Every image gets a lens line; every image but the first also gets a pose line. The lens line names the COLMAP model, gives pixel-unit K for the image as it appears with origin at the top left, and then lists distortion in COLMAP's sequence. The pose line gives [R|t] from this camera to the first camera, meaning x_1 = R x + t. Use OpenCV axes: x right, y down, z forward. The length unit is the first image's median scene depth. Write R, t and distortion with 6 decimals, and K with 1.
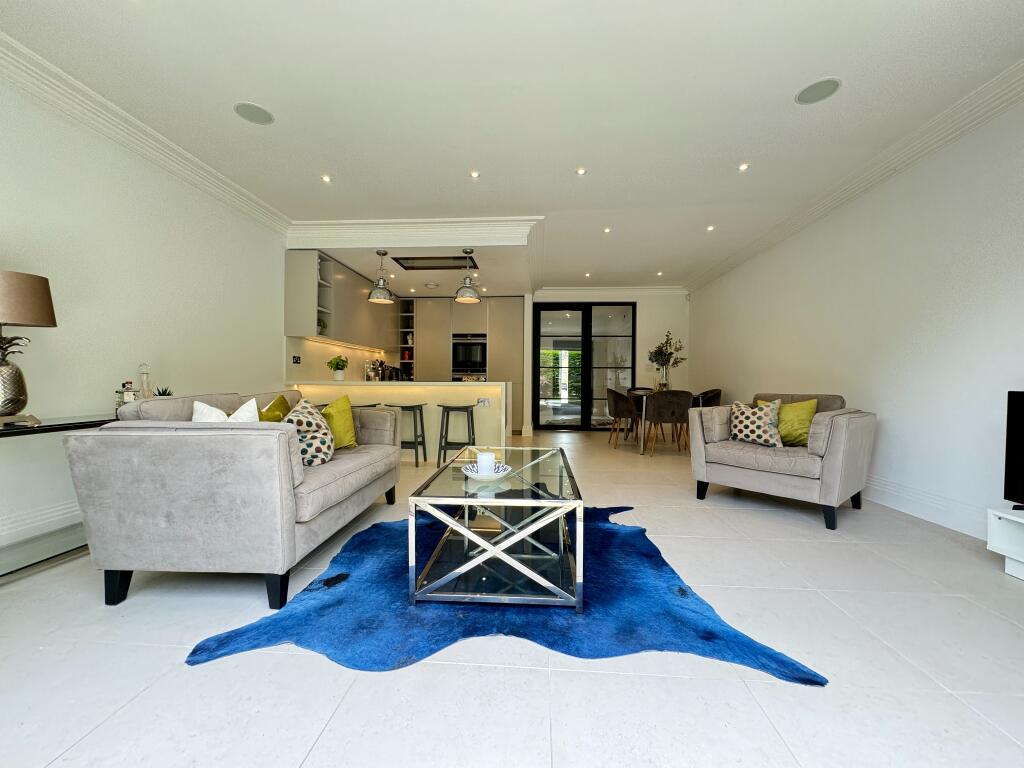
lens RADIAL K [[398.5, 0, 513.1], [0, 398.5, 383.7], [0, 0, 1]] dist [-0.018743, 0.002060]
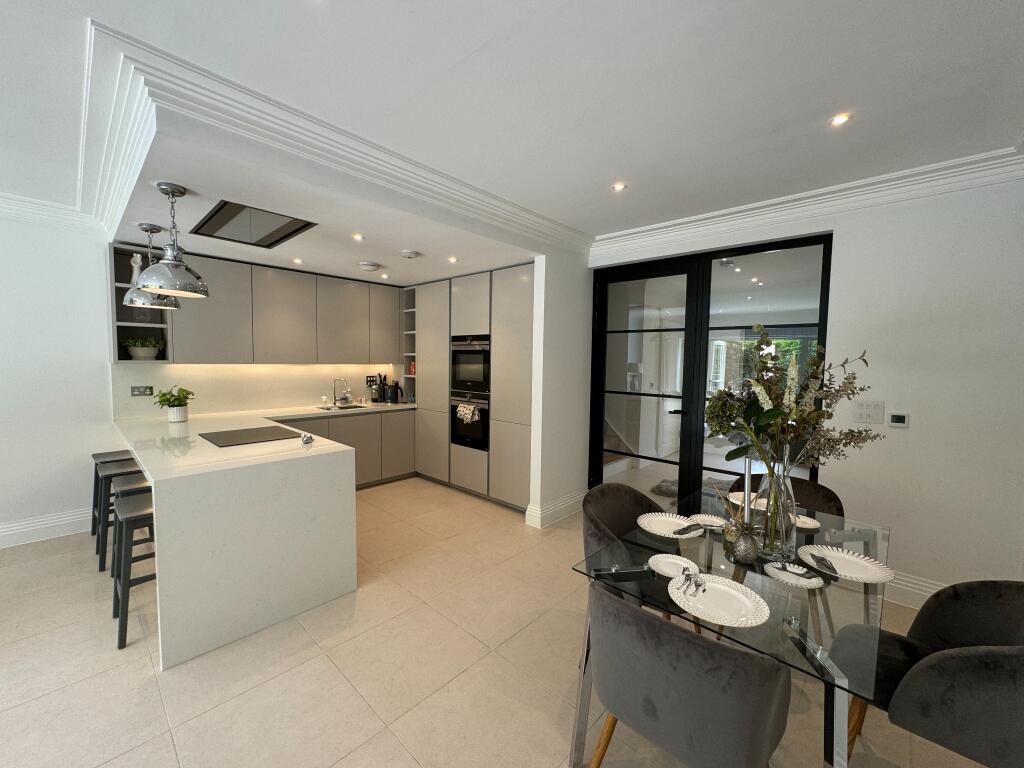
lens RADIAL K [[398.5, 0, 507.1], [0, 398.5, 384.6], [0, 0, 1]] dist [-0.018743, 0.002060]
pose [[0.783987, 0.047827, -0.618933, 0.317362], [-0.018328, 0.998376, 0.053932, -0.083419], [0.620507, -0.030938, 0.783590, 0.551360]]
